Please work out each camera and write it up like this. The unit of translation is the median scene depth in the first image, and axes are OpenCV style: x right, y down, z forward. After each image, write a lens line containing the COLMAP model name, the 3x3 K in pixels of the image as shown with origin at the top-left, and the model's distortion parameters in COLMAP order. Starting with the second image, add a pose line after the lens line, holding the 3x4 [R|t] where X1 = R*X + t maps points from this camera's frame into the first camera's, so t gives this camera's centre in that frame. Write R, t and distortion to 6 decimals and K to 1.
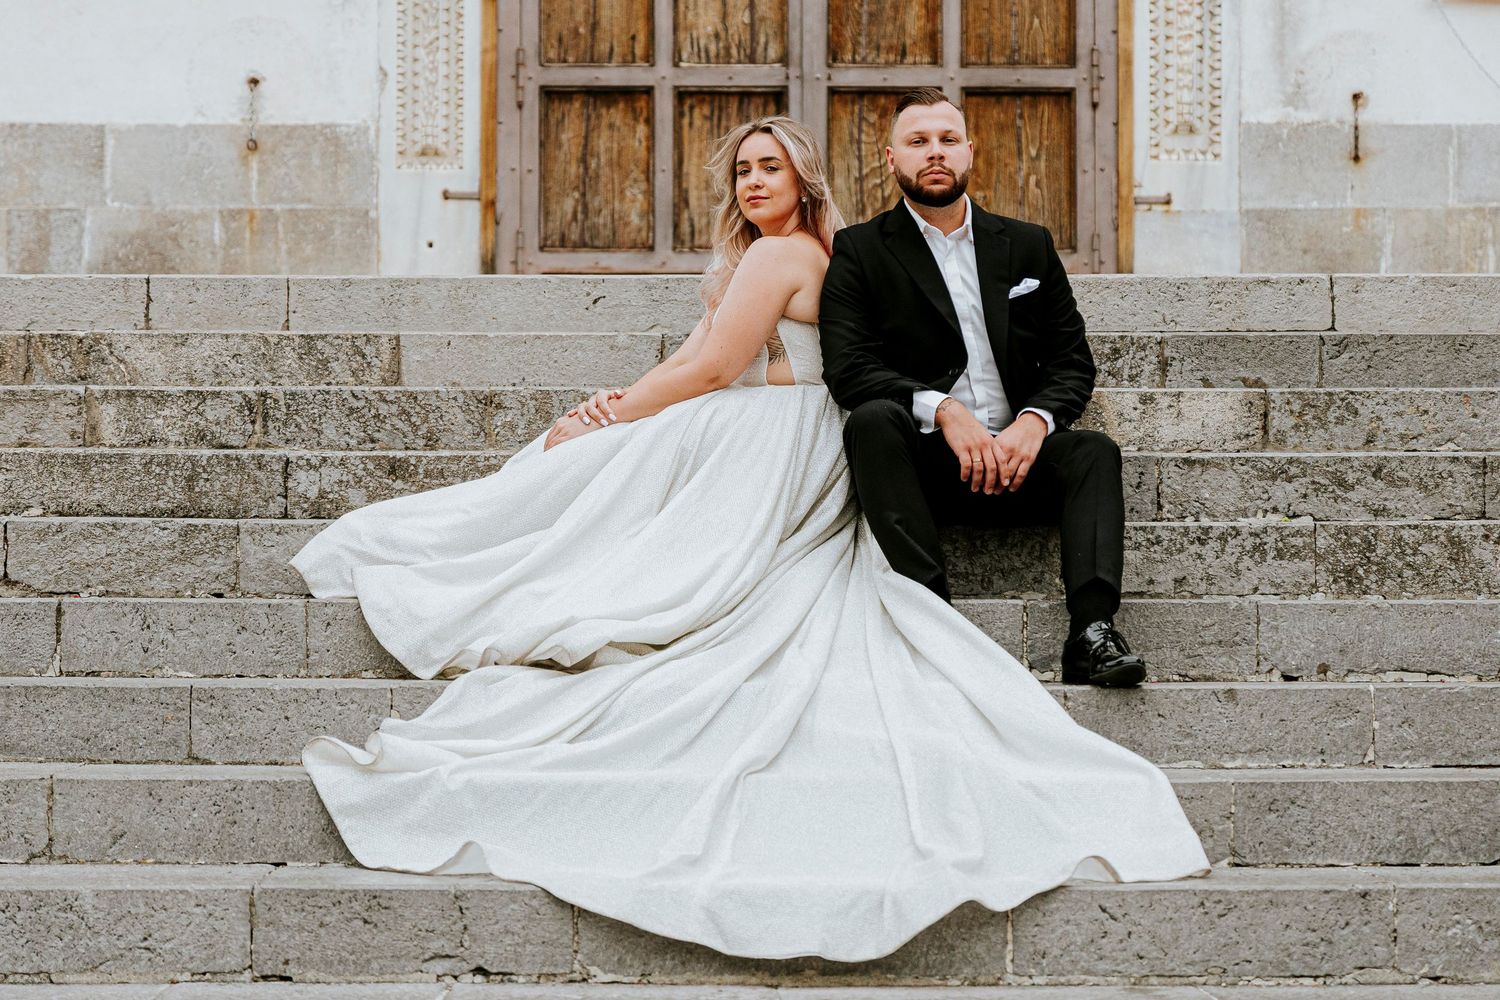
lens RADIAL K [[3560.5, 0, 755.8], [0, 3560.5, 493.5], [0, 0, 1]] dist [0.030116, 0.000000]
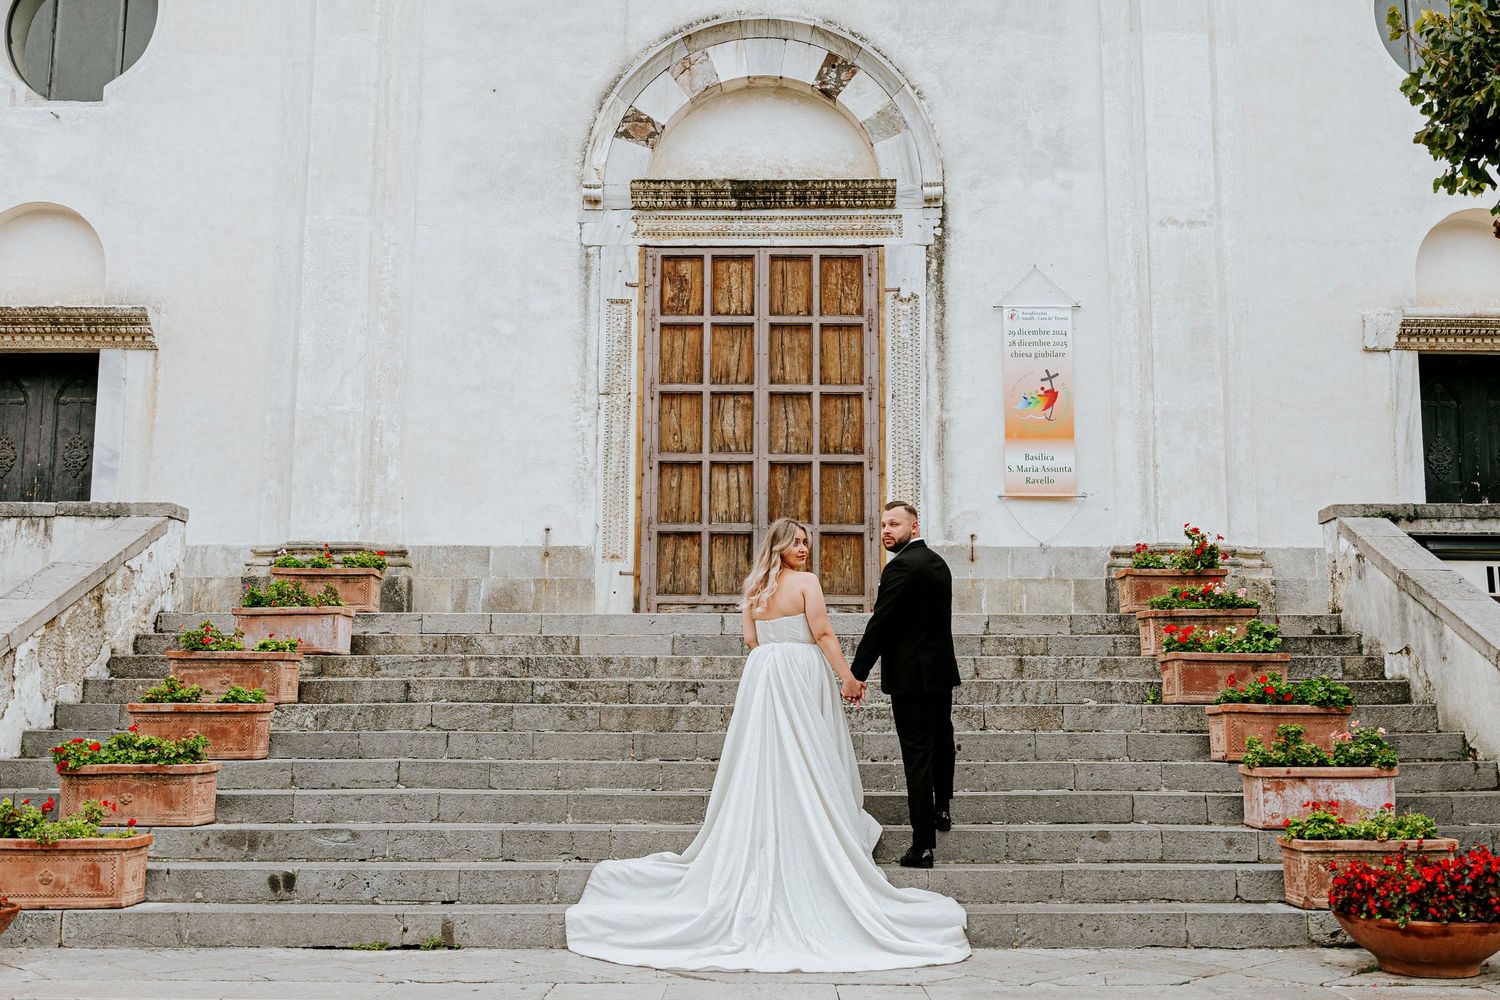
lens RADIAL K [[1572.6, 0, 793.5], [0, 1572.6, 504.3], [0, 0, 1]] dist [-0.006514, 0.000000]
pose [[0.999981, 0.001277, -0.005954, 0.045558], [-0.001937, 0.993688, -0.112160, -0.005651], [0.005774, 0.112170, 0.993672, -0.141519]]
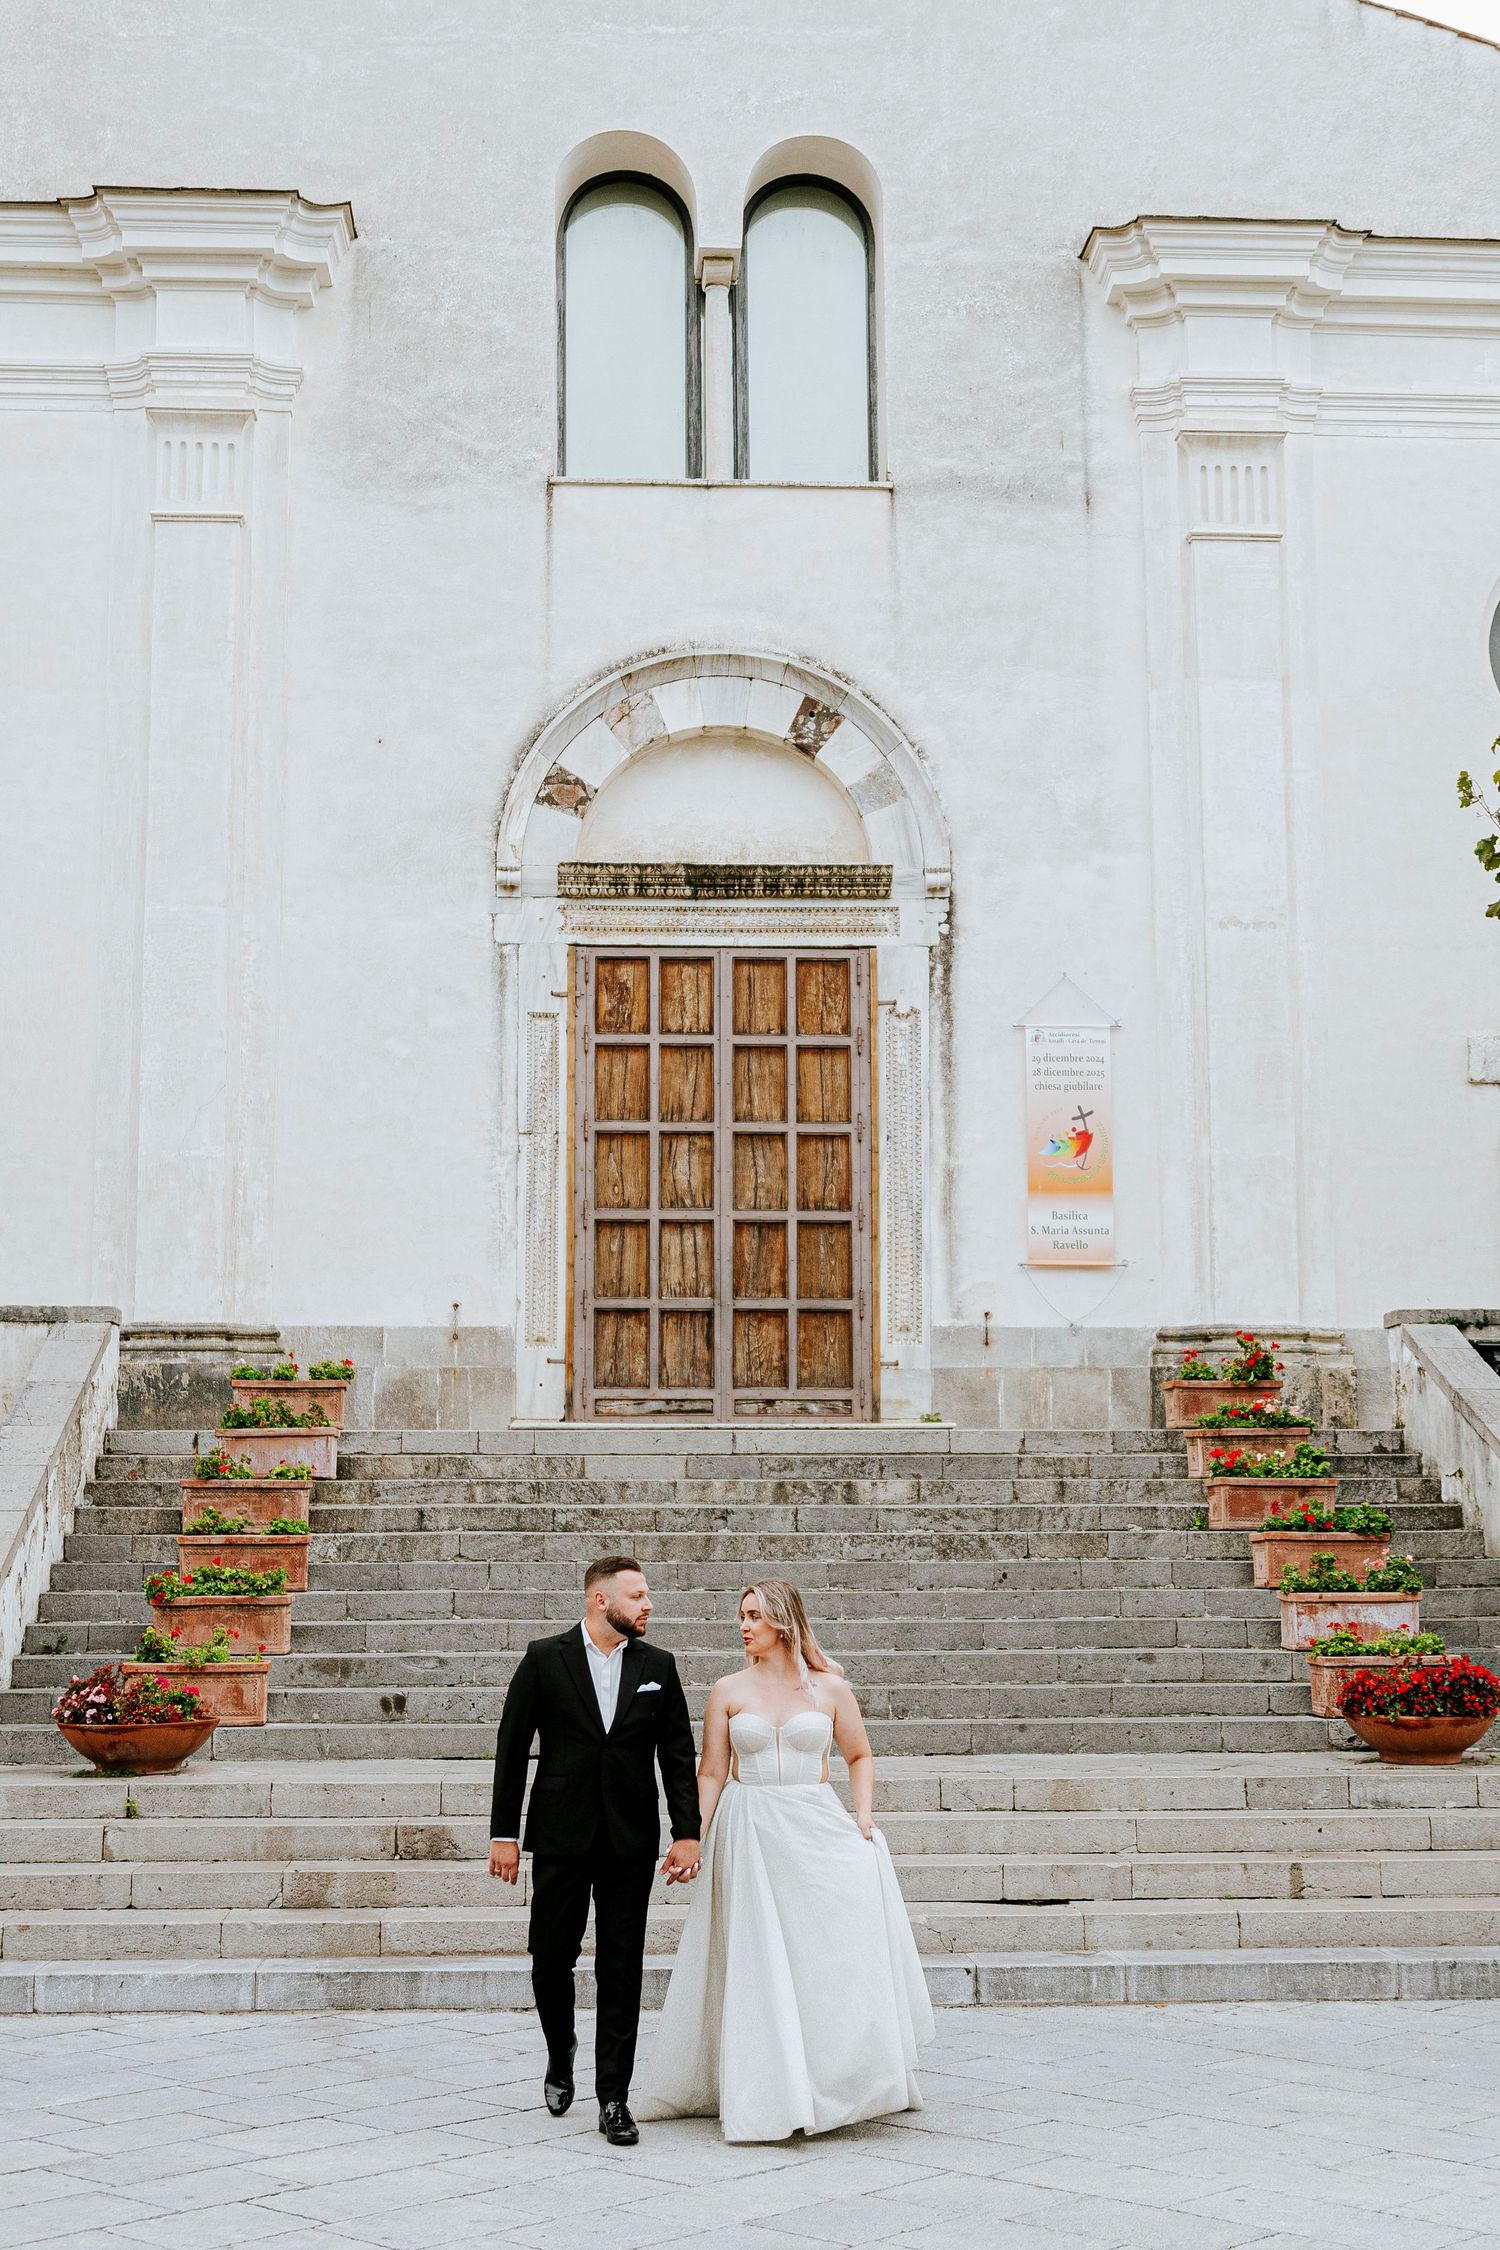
lens RADIAL K [[2751.0, 0, 770.1], [0, 2751.0, 1180.5], [0, 0, 1]] dist [-0.003826, 0.000000]
pose [[0.998565, 0.004859, 0.053332, -0.044506], [0.000655, 0.994693, -0.102890, -0.023627], [-0.053548, 0.102777, 0.993262, -0.604985]]
